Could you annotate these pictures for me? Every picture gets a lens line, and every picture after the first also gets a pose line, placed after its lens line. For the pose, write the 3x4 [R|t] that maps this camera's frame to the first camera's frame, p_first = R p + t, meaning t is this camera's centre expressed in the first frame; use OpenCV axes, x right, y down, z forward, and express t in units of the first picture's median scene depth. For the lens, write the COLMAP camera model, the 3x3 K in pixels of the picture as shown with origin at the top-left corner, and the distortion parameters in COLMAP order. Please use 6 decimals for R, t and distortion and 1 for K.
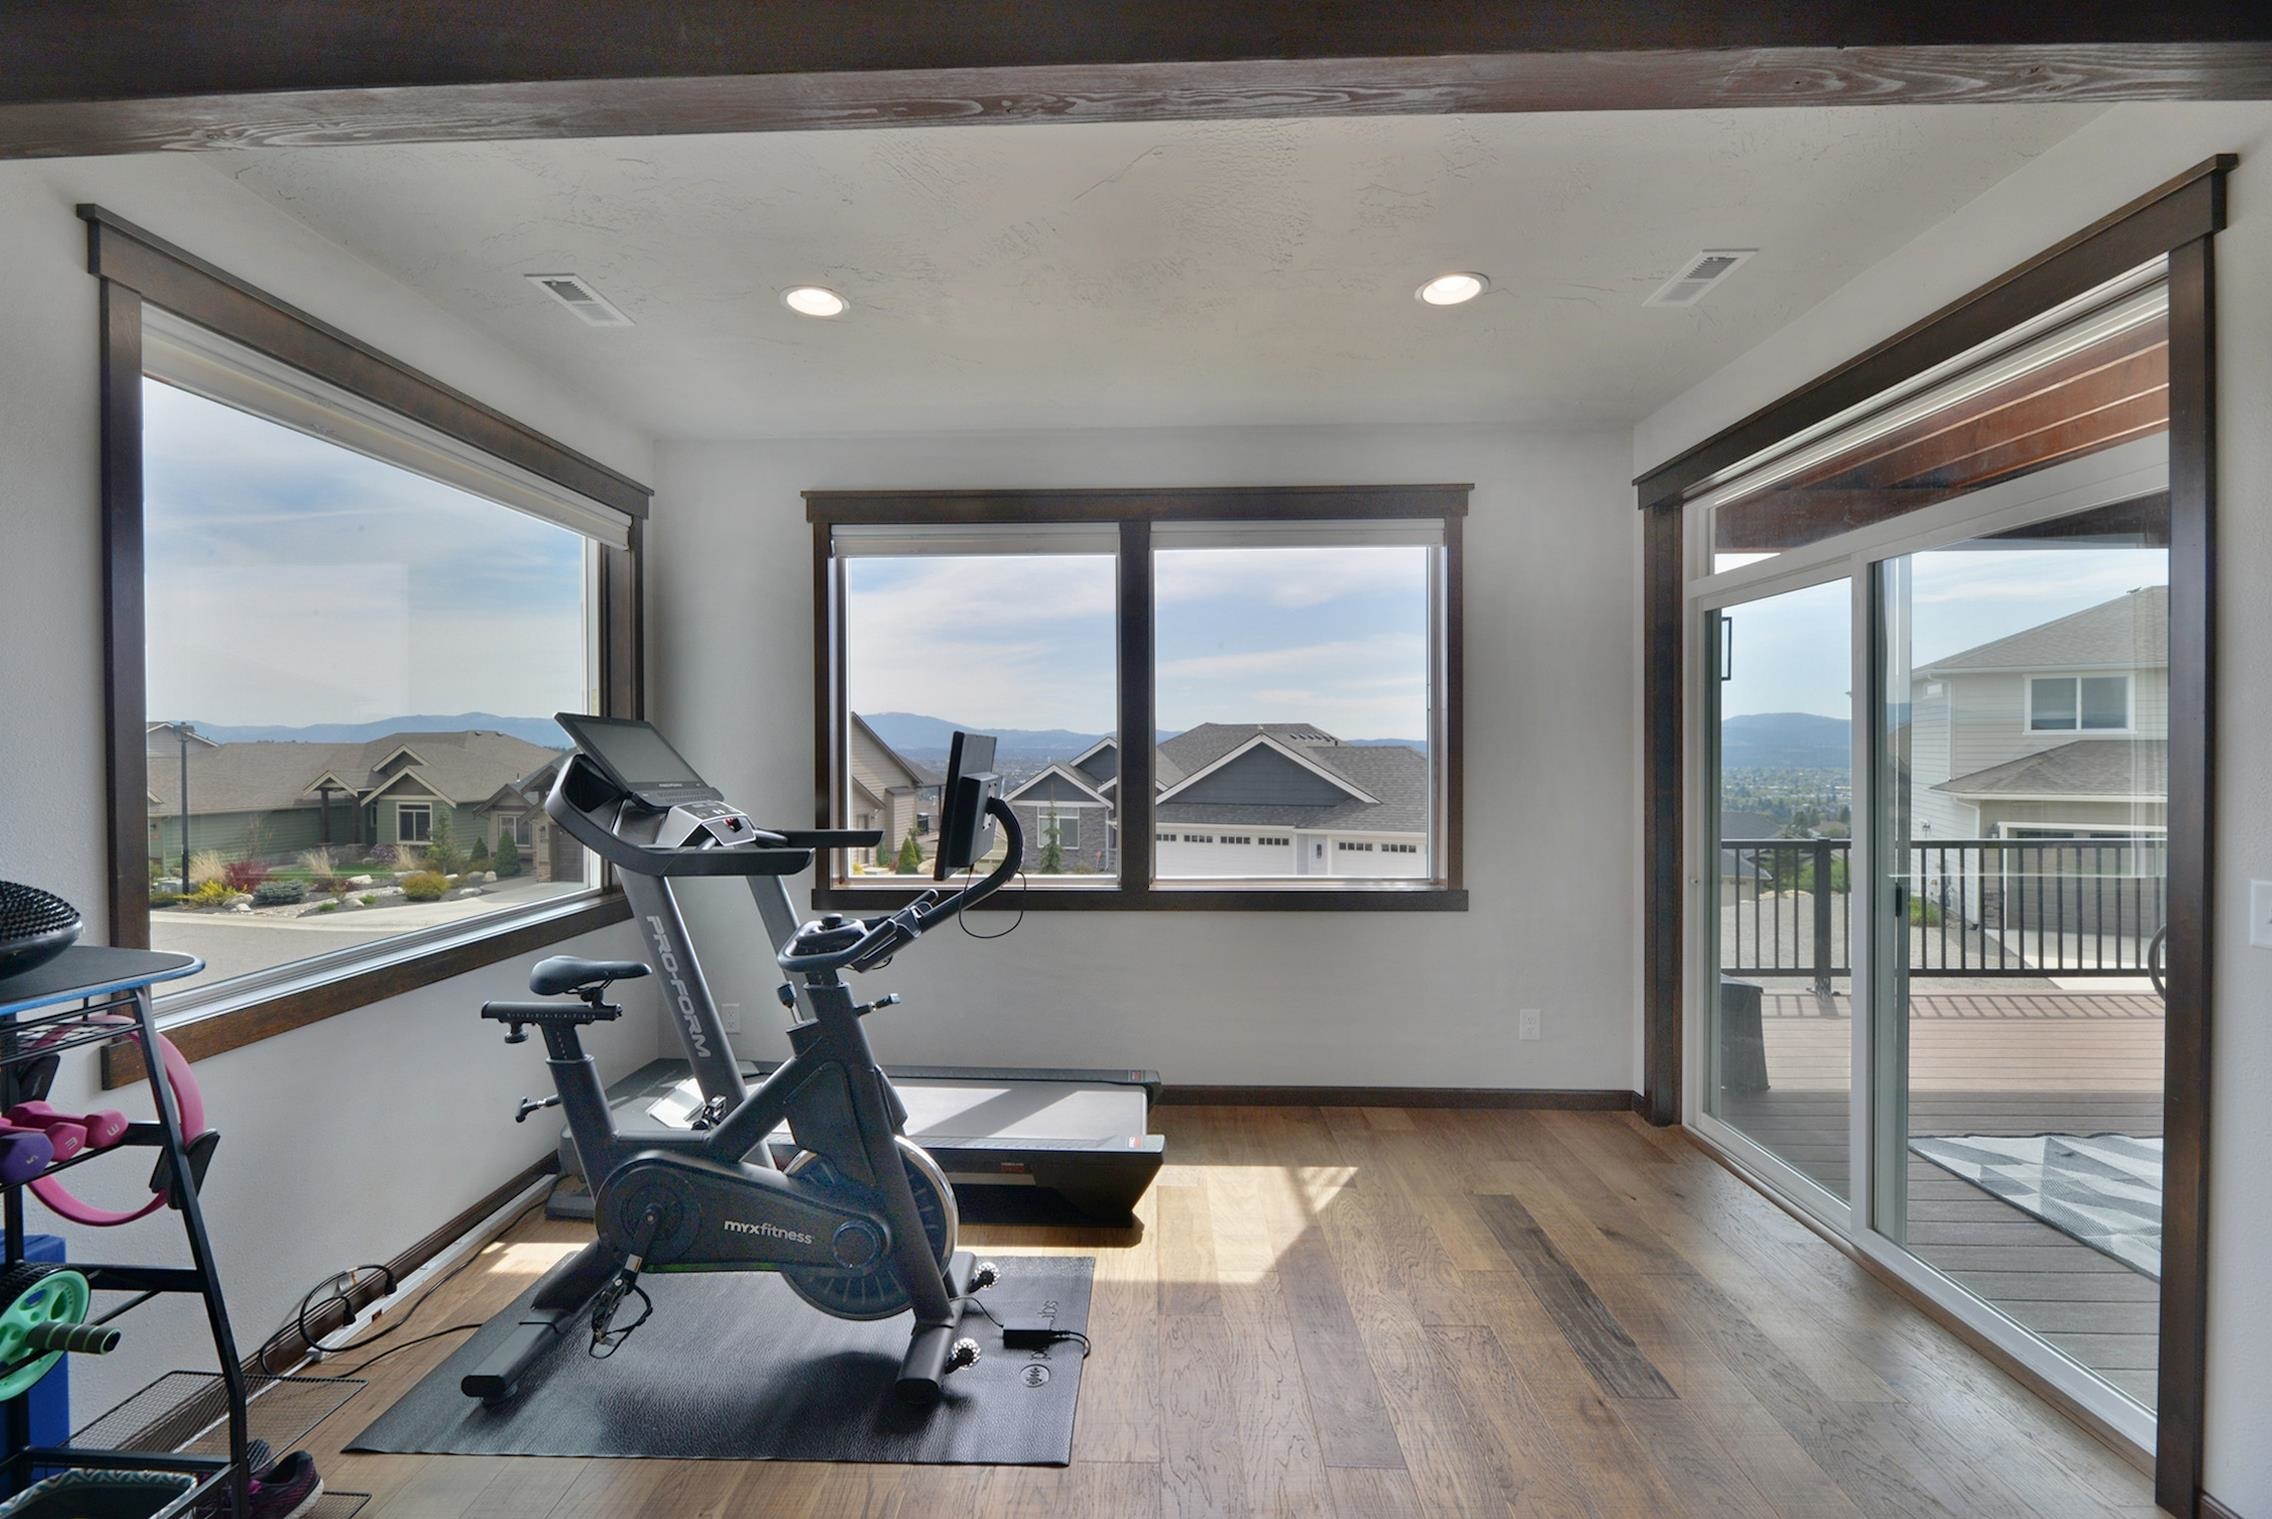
lens RADIAL K [[927.7, 0, 1135.0], [0, 927.7, 752.1], [0, 0, 1]] dist [-0.002533, -0.001372]
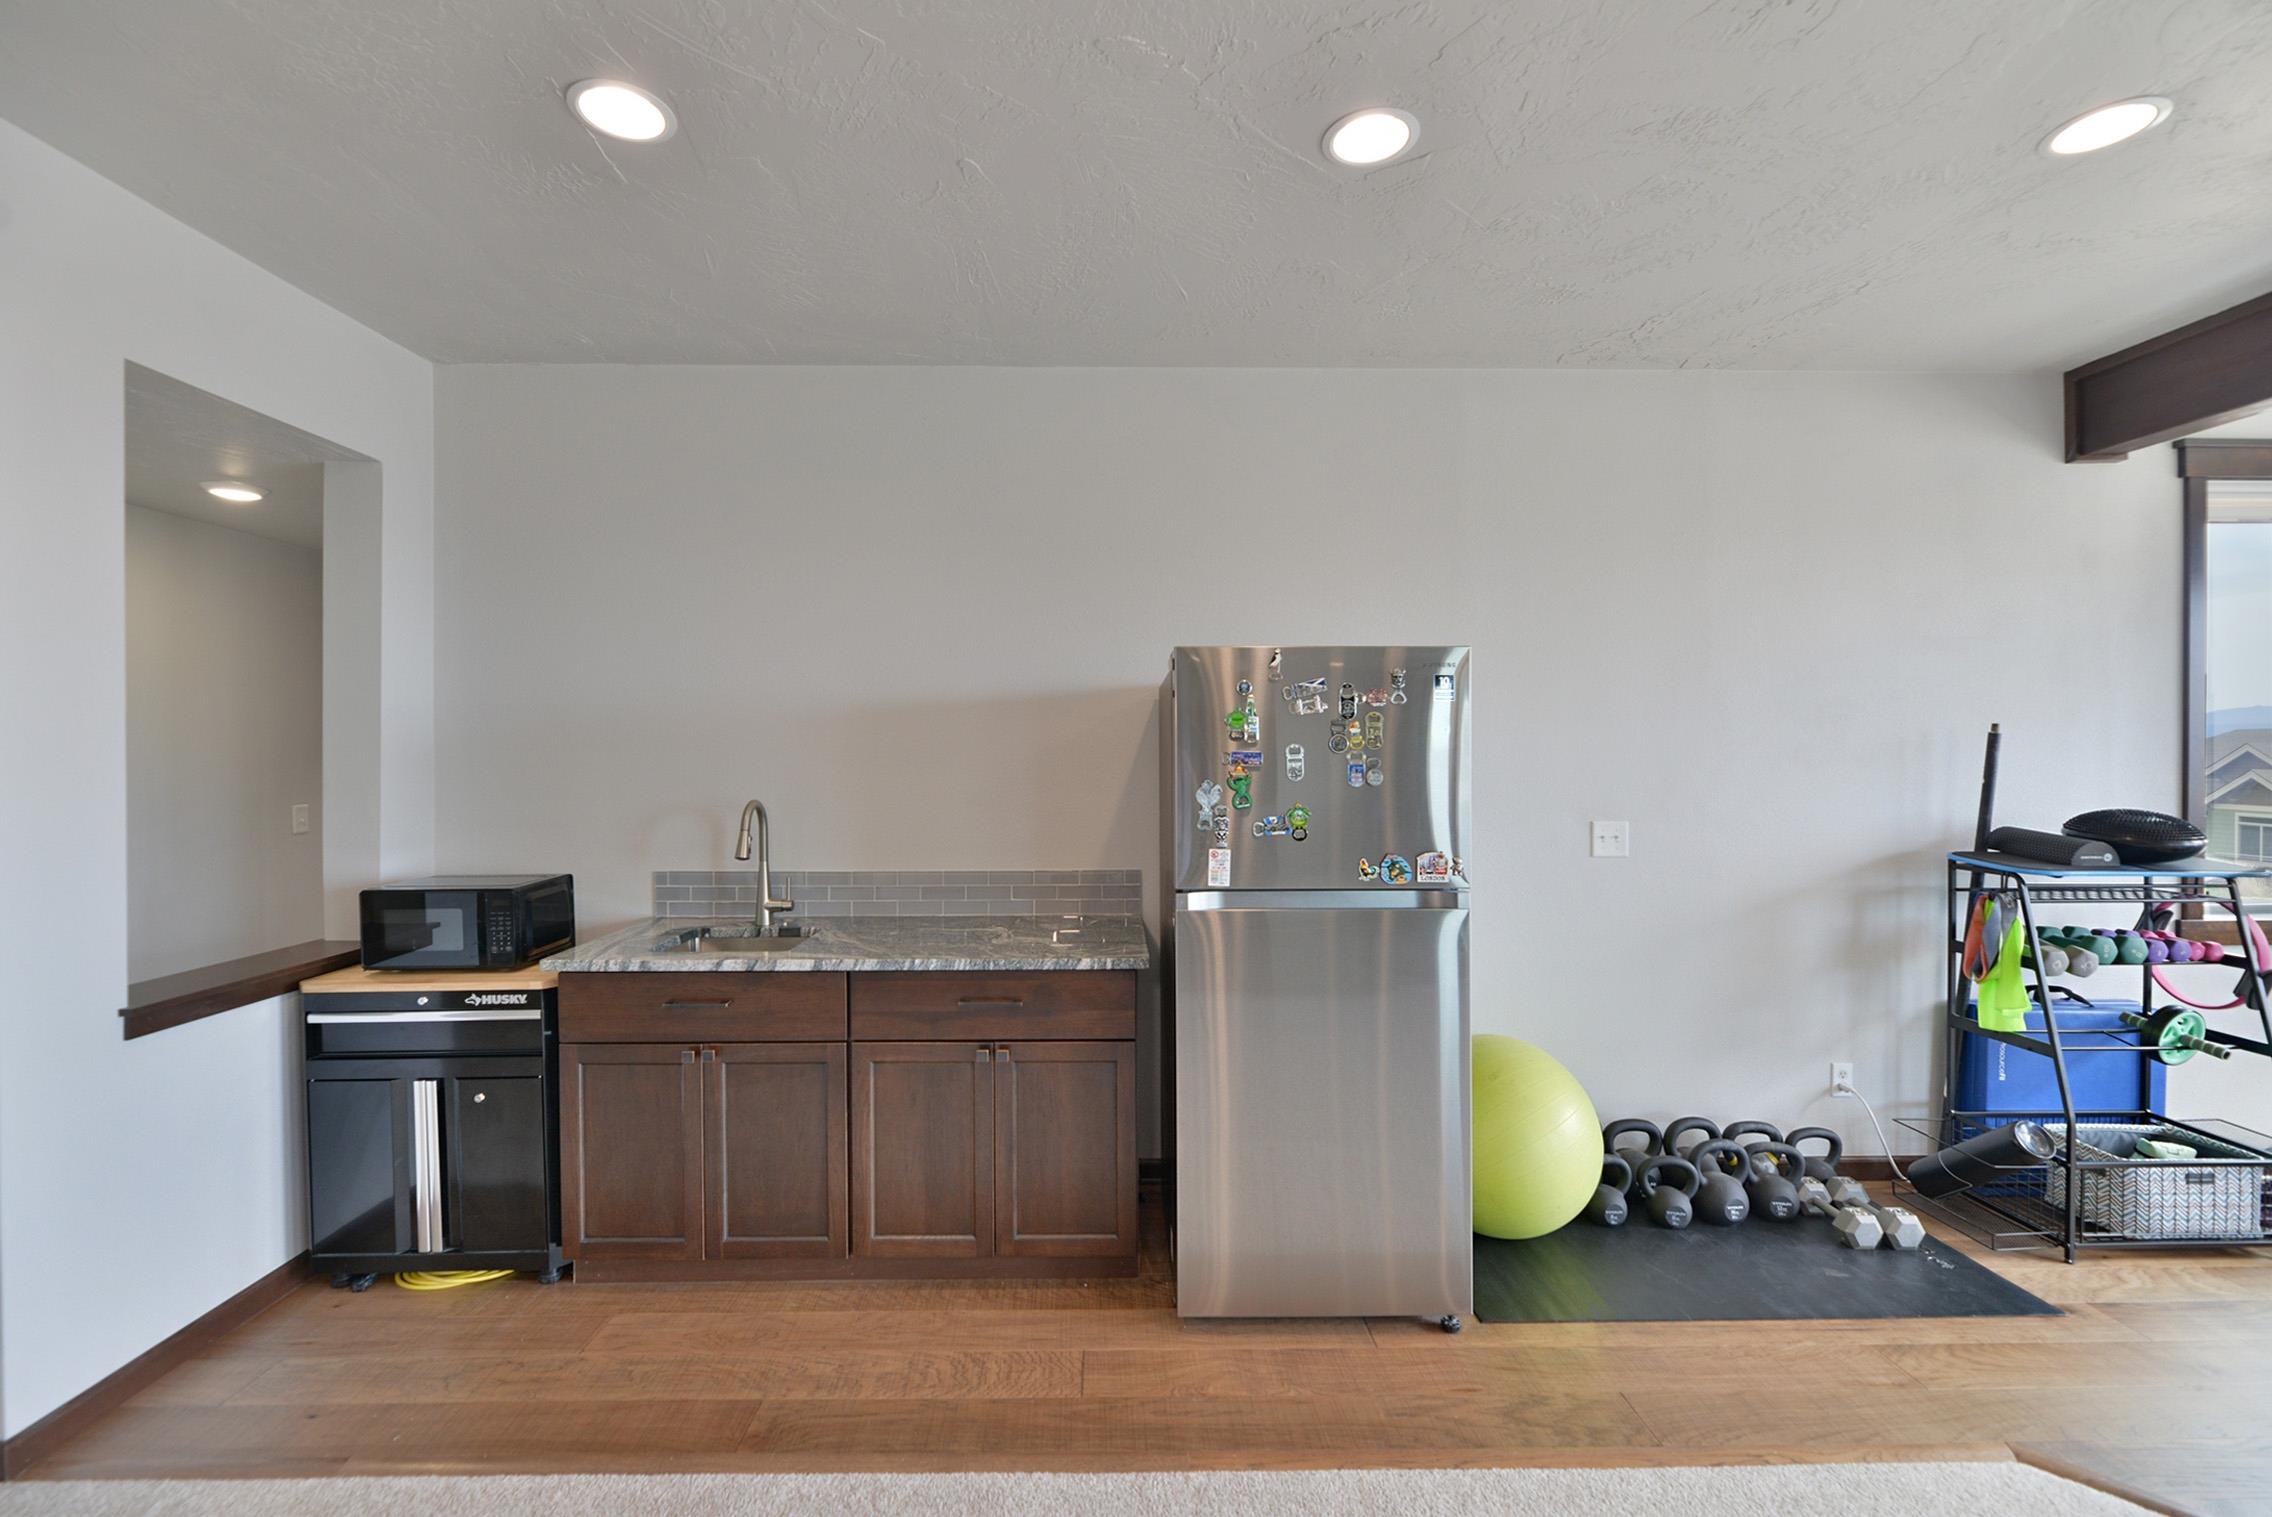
lens RADIAL K [[927.7, 0, 1150.0], [0, 927.7, 764.4], [0, 0, 1]] dist [-0.002533, -0.001372]
pose [[0.026773, 0.015445, -0.999522, 0.343326], [-0.005781, 0.999866, 0.015295, 0.006395], [0.999625, 0.005369, 0.026859, -0.601574]]
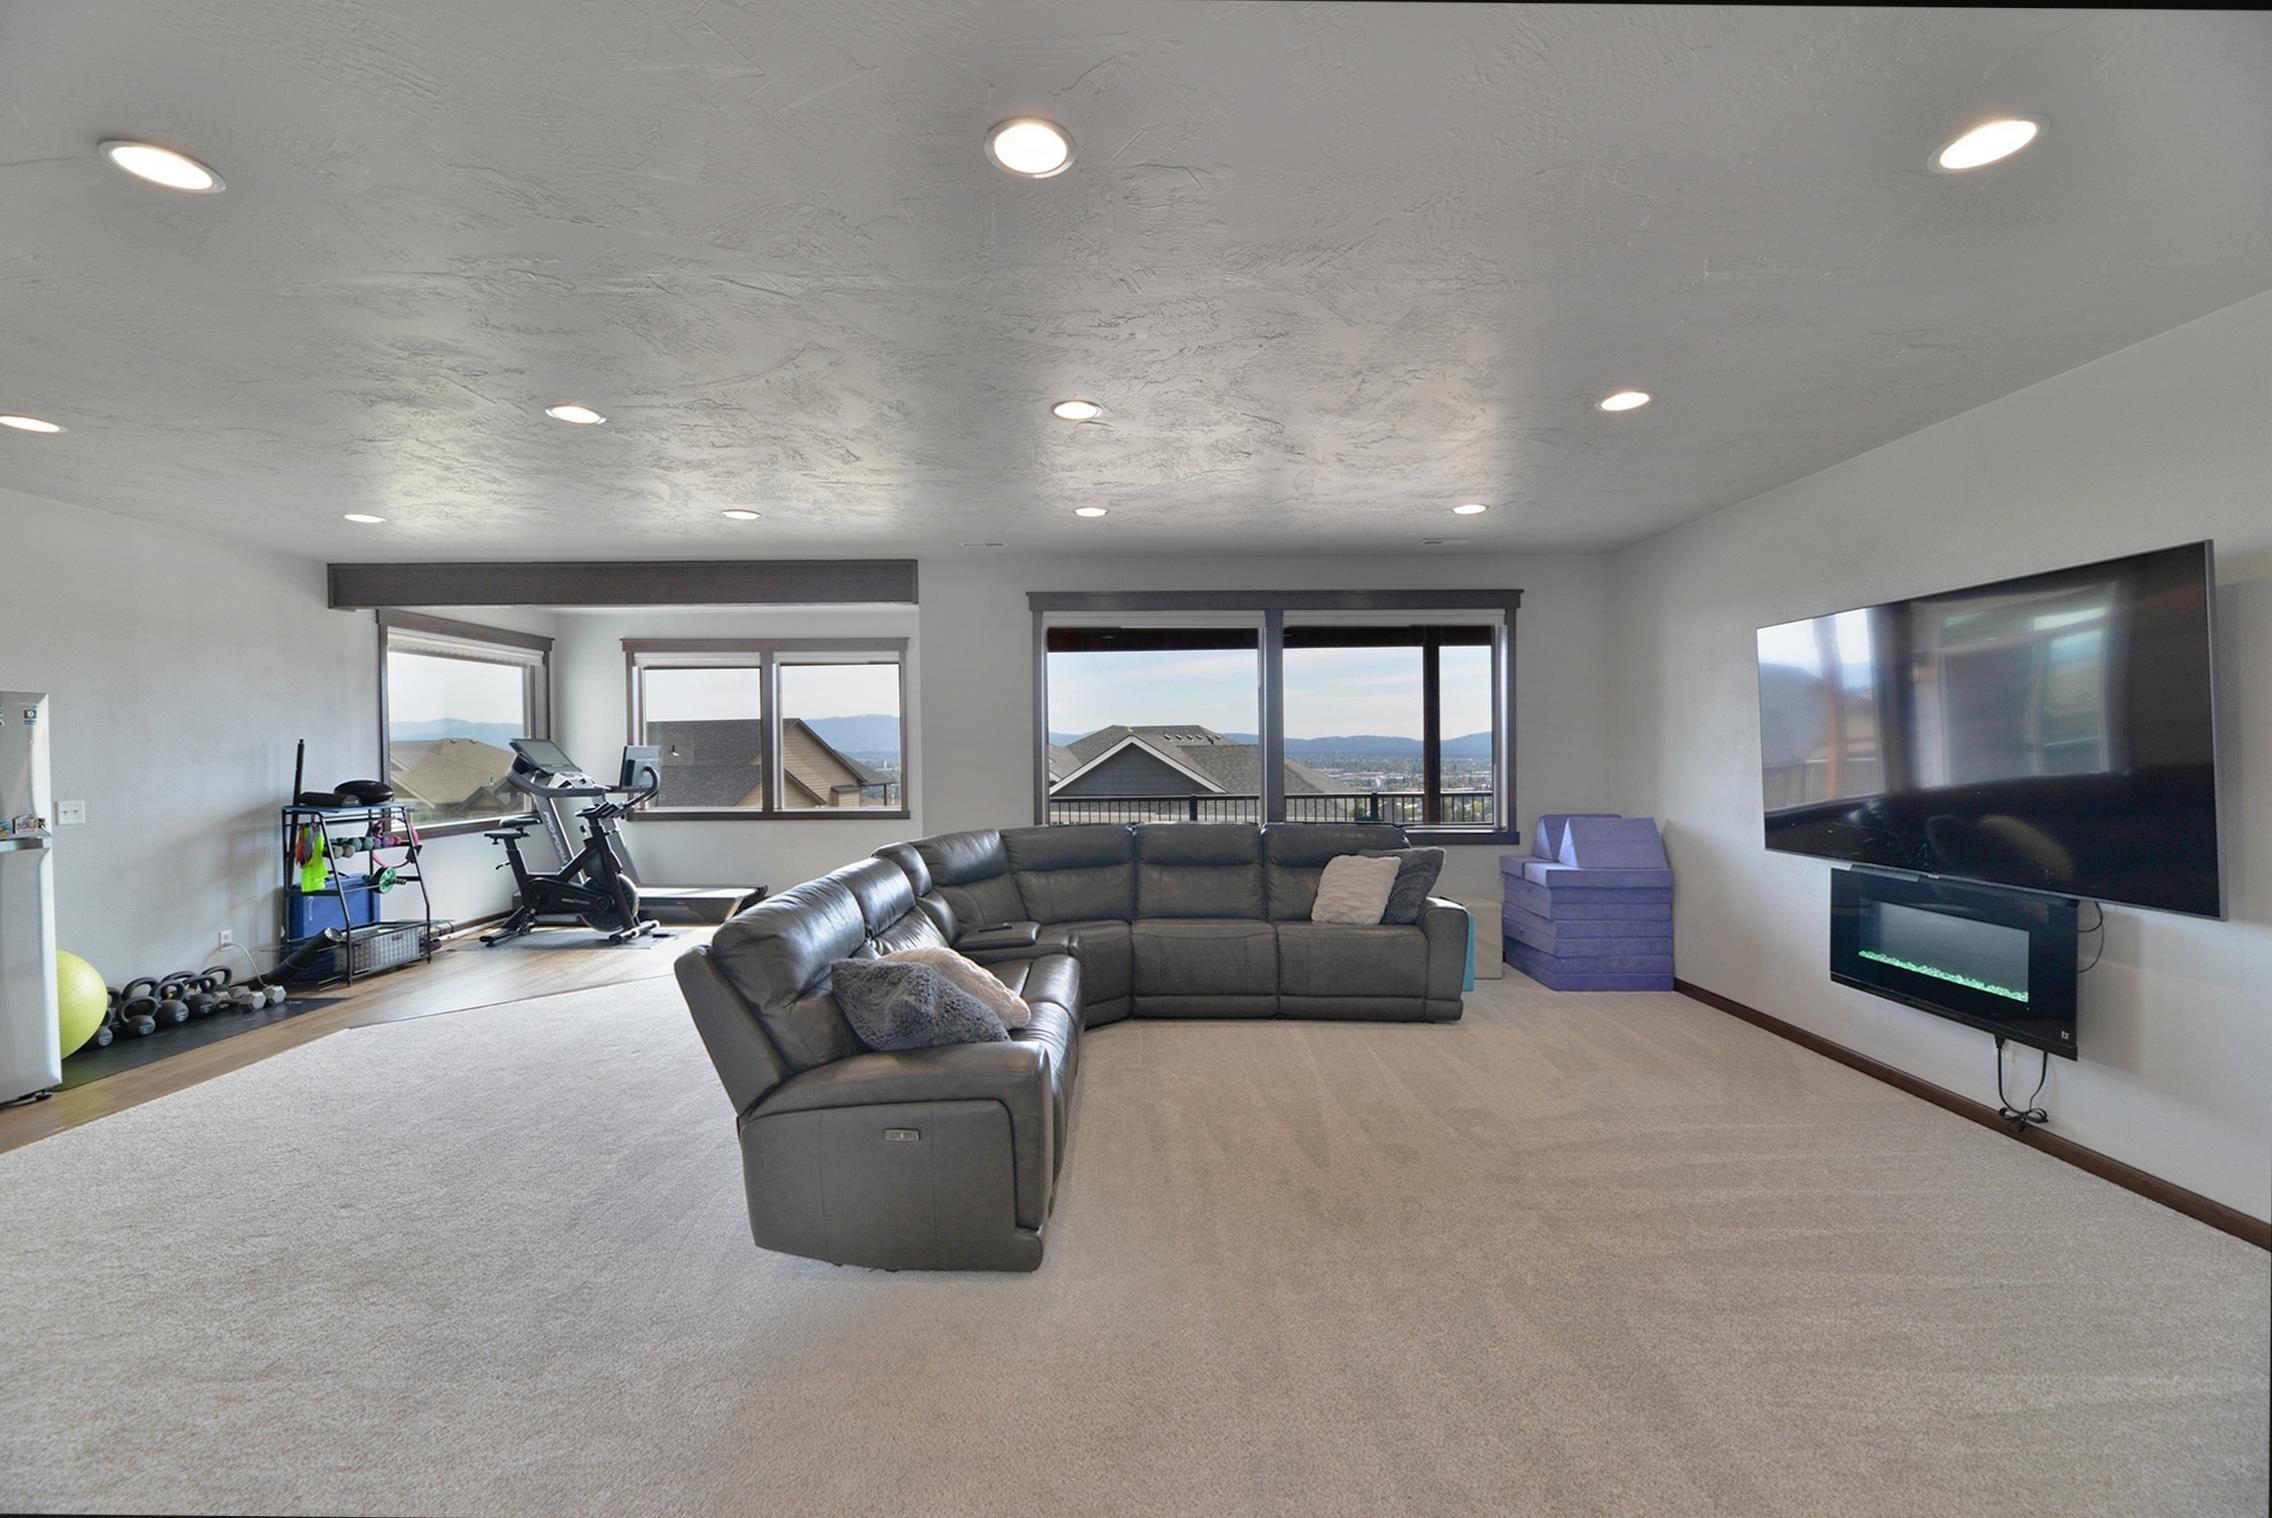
lens RADIAL K [[927.7, 0, 1143.9], [0, 927.7, 747.7], [0, 0, 1]] dist [-0.002533, -0.001372]
pose [[0.999600, -0.008880, 0.026857, 1.097391], [0.009023, 0.999946, -0.005184, 0.016350], [-0.026809, 0.005425, 0.999626, -1.667163]]
